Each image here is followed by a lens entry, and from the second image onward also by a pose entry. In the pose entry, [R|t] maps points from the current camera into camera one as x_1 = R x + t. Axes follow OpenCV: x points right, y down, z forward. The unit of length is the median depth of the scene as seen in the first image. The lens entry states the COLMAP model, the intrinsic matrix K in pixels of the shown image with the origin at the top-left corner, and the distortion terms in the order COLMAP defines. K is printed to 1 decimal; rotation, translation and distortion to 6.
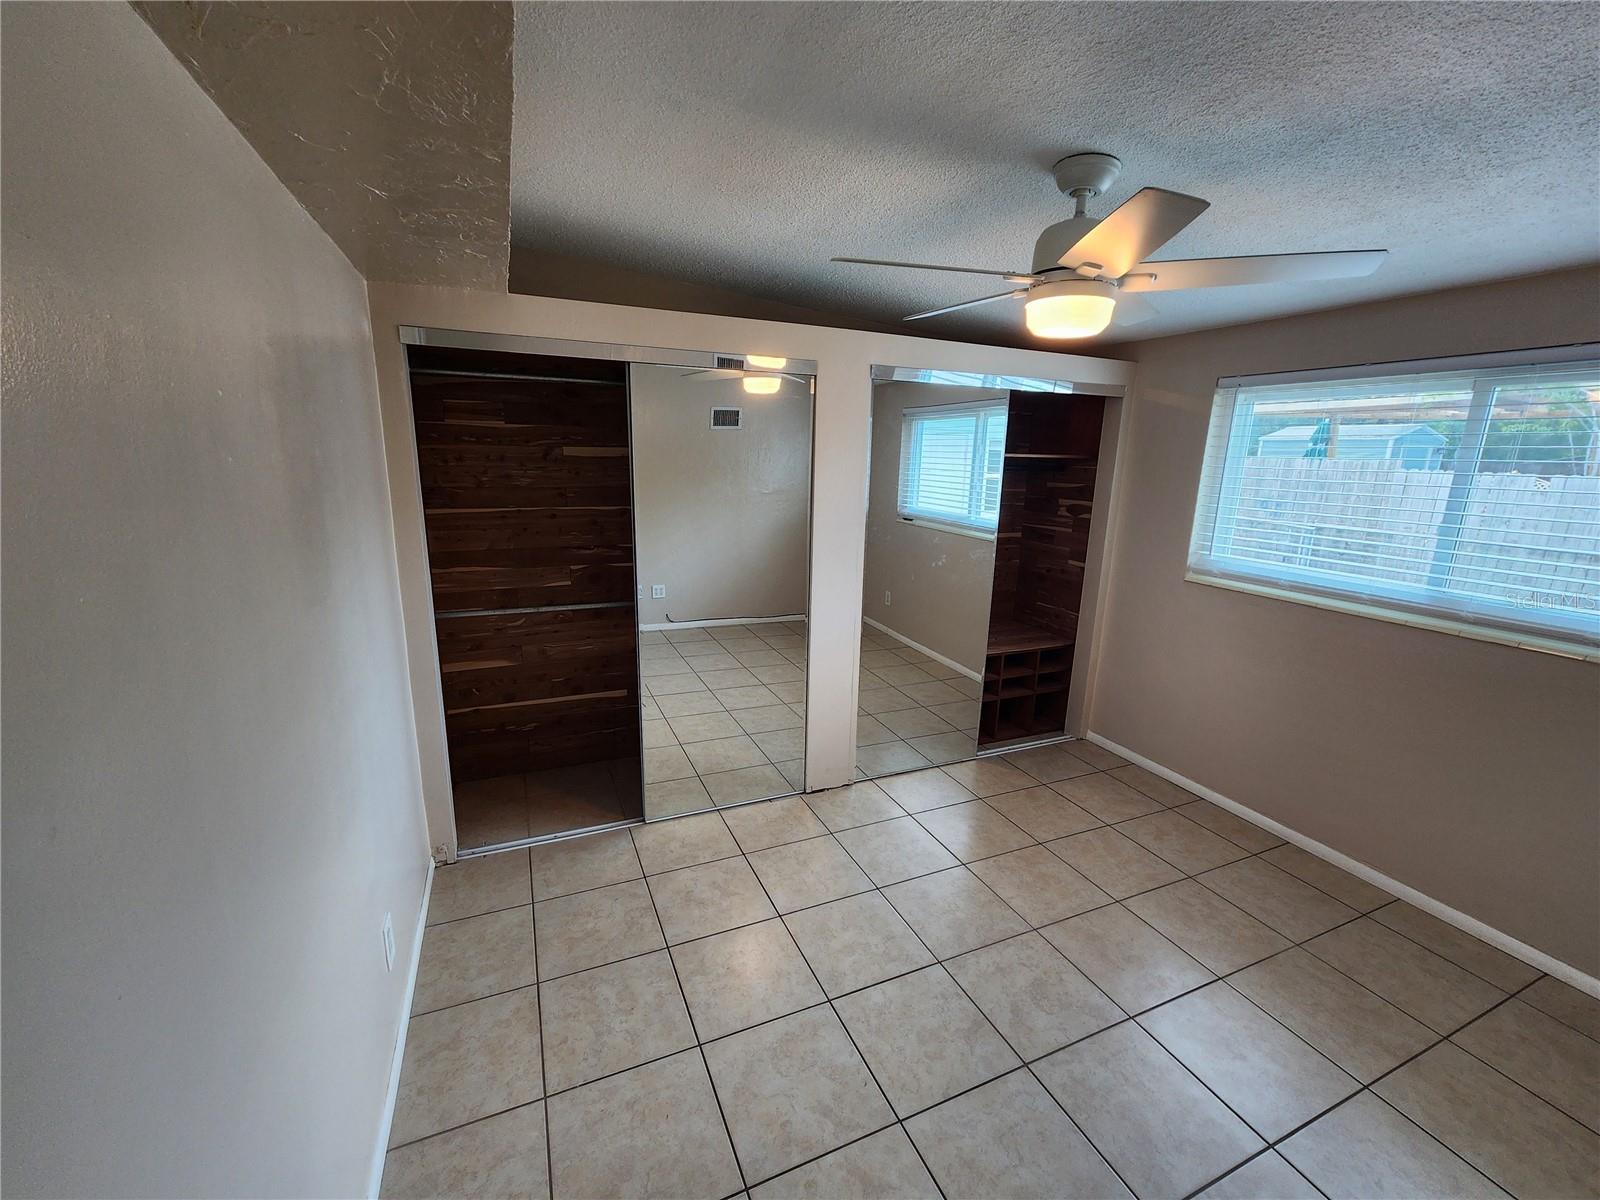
lens RADIAL K [[662.5, 0, 801.0], [0, 662.5, 600.3], [0, 0, 1]] dist [-0.000547, 0.001681]
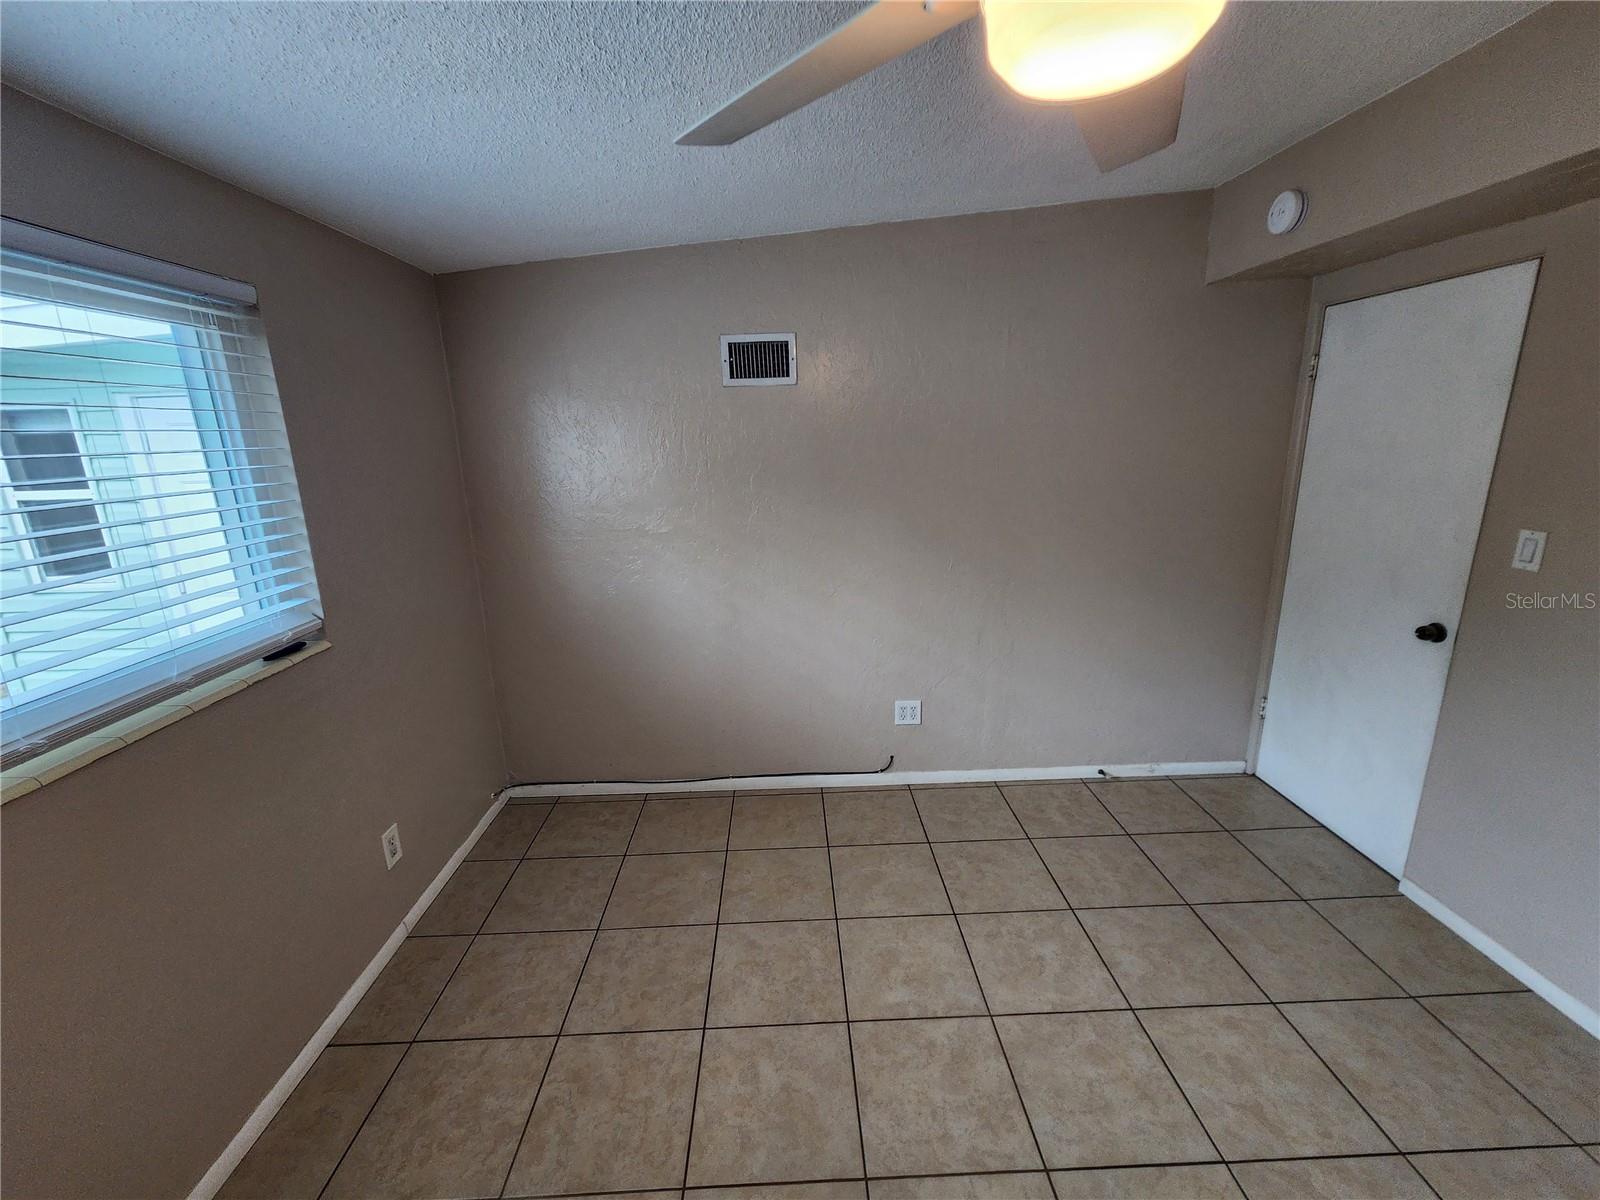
lens RADIAL K [[662.5, 0, 802.0], [0, 662.5, 596.7], [0, 0, 1]] dist [-0.000547, 0.001681]
pose [[-0.929600, -0.091243, 0.357096, 0.403446], [0.082319, 0.892999, 0.442466, -0.316453], [-0.359259, 0.440712, -0.822621, 1.509240]]
